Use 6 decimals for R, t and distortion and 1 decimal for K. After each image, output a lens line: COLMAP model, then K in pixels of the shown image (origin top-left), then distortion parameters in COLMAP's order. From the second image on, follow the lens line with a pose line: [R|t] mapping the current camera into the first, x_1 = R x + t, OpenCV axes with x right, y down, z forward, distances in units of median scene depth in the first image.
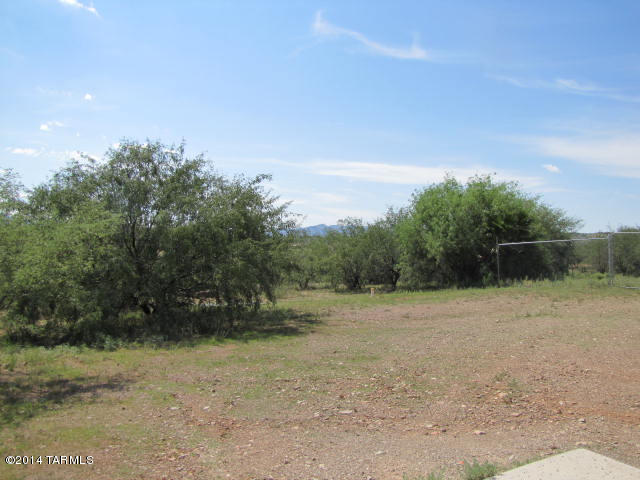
lens RADIAL K [[534.9, 0, 318.3], [0, 534.9, 242.4], [0, 0, 1]] dist [-0.164710, 0.123643]
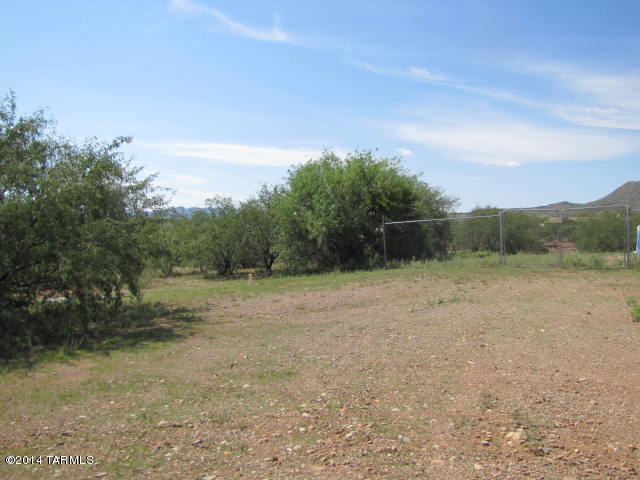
lens RADIAL K [[534.9, 0, 325.6], [0, 534.9, 239.9], [0, 0, 1]] dist [-0.164710, 0.123643]
pose [[0.962558, -0.018268, 0.270461, -0.022951], [0.010439, 0.999485, 0.030358, 0.004079], [-0.270876, -0.026398, 0.962252, 0.145554]]
